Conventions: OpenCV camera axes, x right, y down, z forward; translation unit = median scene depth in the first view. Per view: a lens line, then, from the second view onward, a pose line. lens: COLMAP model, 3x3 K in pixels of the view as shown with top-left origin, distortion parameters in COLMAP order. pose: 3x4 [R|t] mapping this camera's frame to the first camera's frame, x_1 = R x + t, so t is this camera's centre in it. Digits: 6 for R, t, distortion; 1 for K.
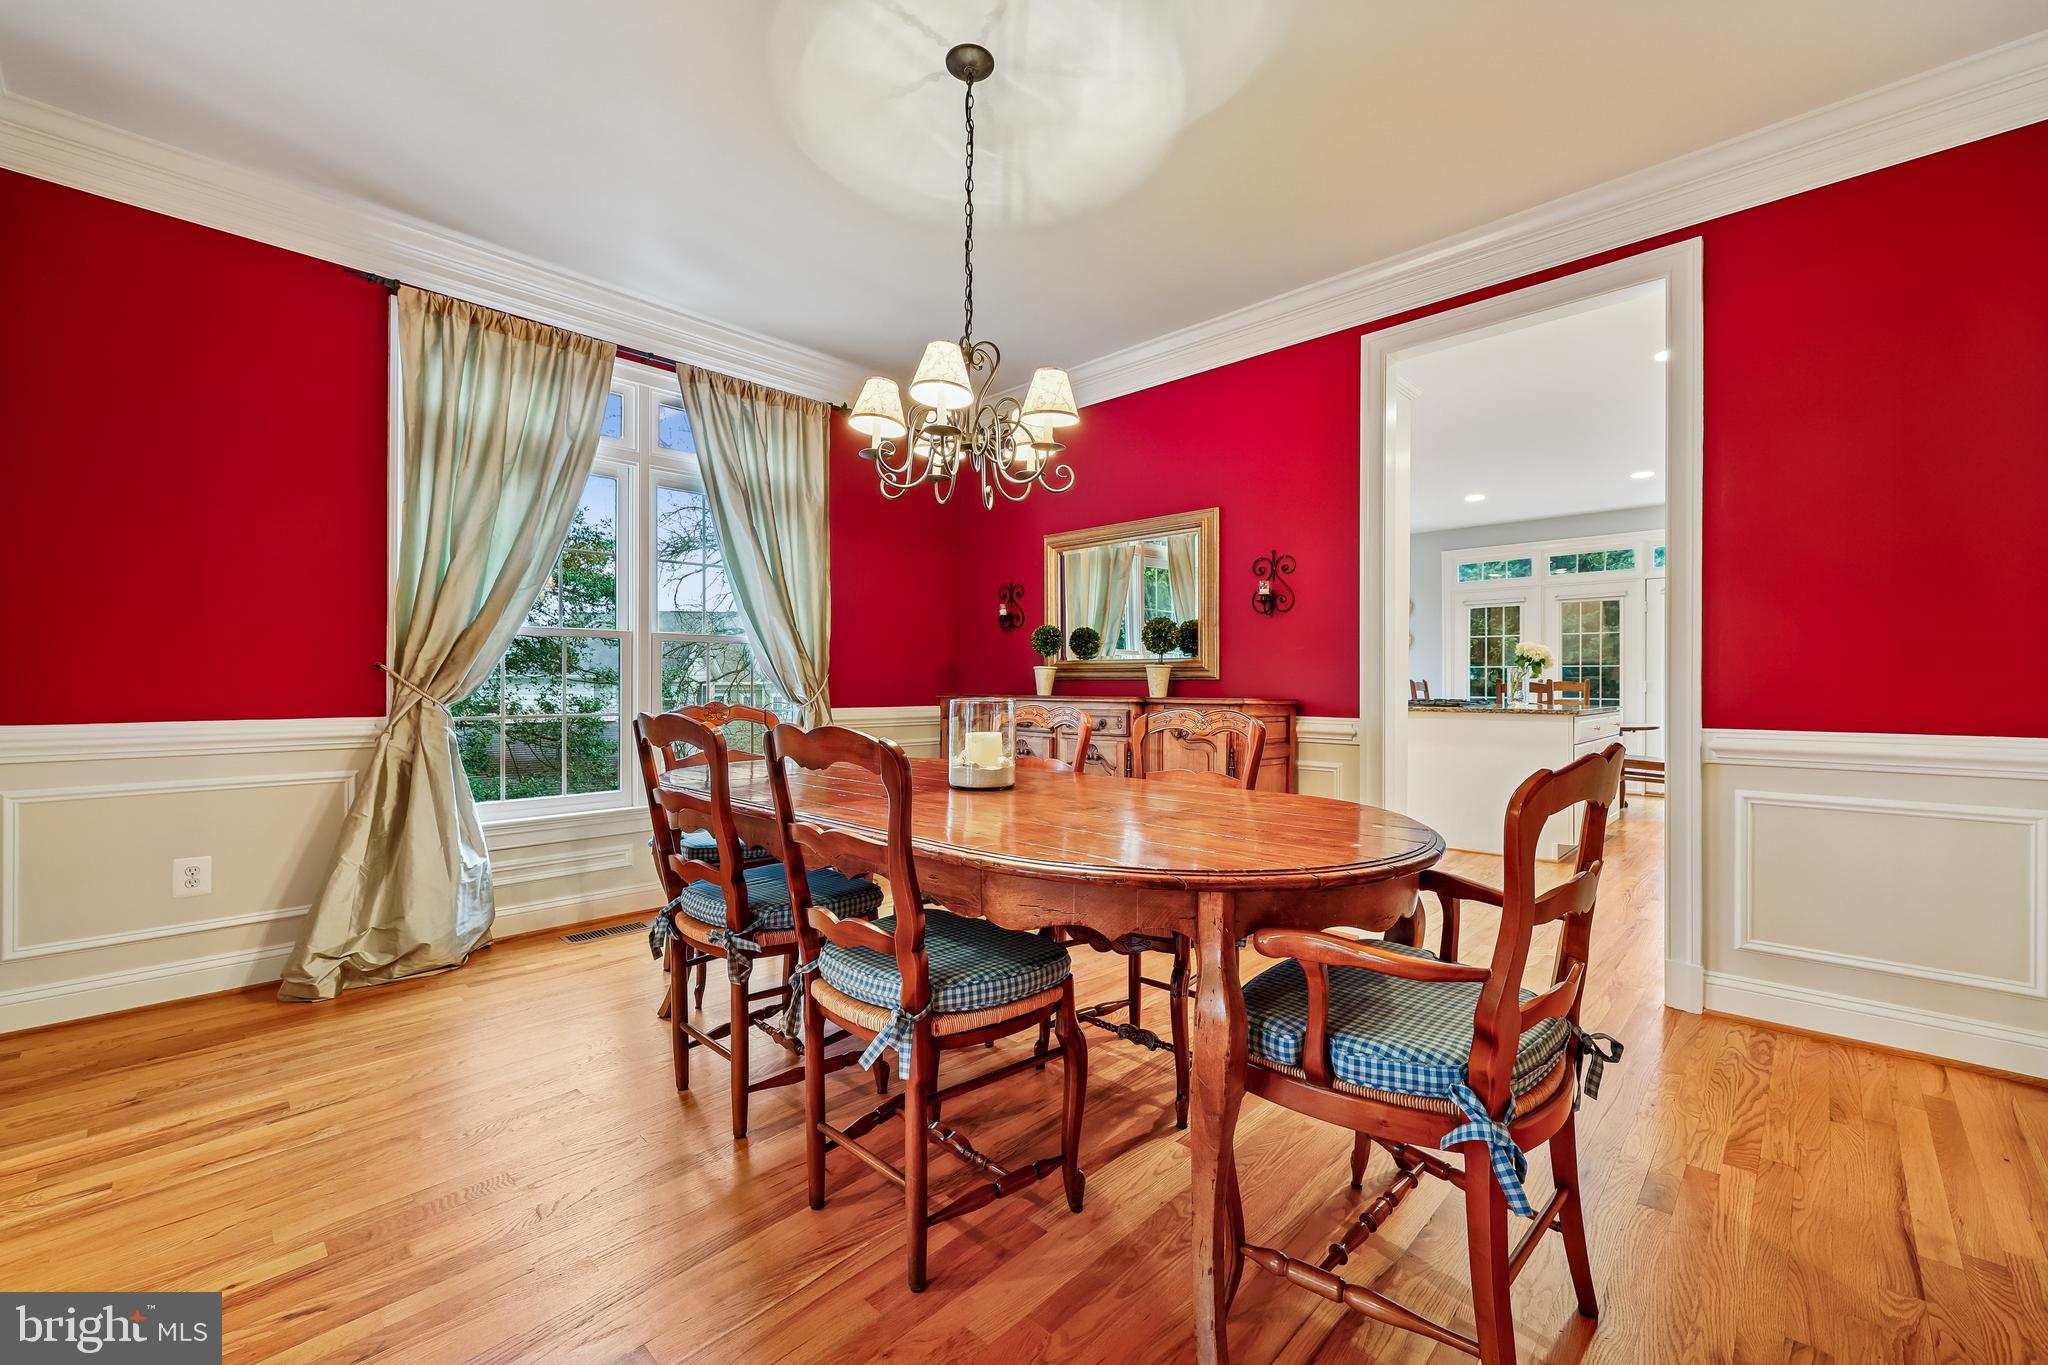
lens RADIAL K [[830.4, 0, 1024.0], [0, 830.4, 682.5], [0, 0, 1]] dist [-0.000418, 0.000049]
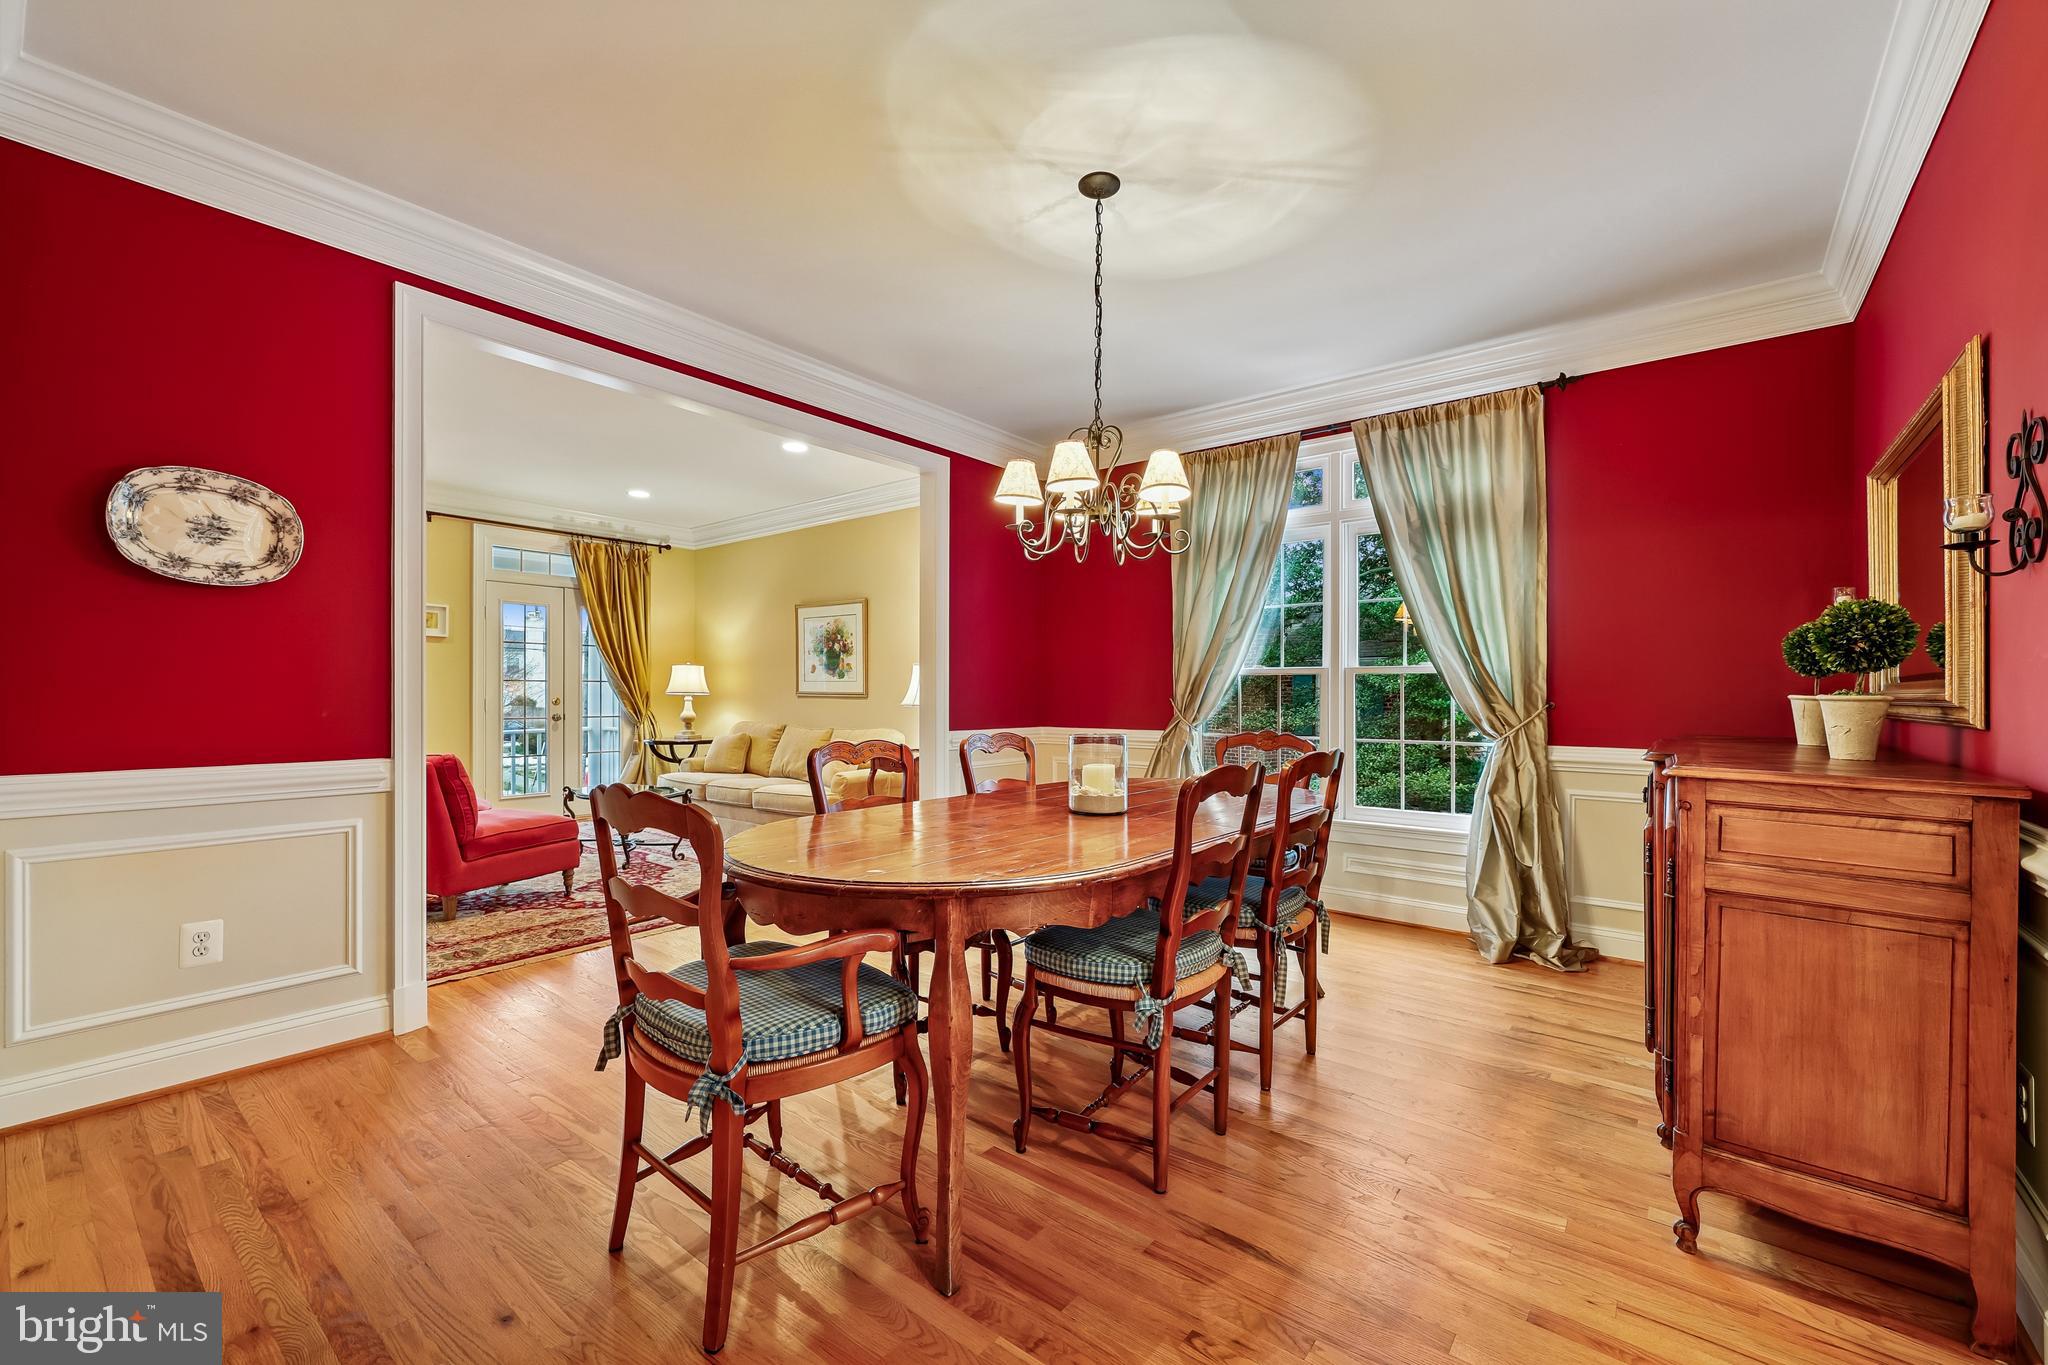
lens RADIAL K [[828.2, 0, 1032.6], [0, 828.2, 693.0], [0, 0, 1]] dist [0.001667, 0.000446]
pose [[0.083545, -0.001112, -0.996503, 0.794572], [-0.001931, 0.999997, -0.001278, -0.027353], [0.996502, 0.002031, 0.083542, 0.598264]]
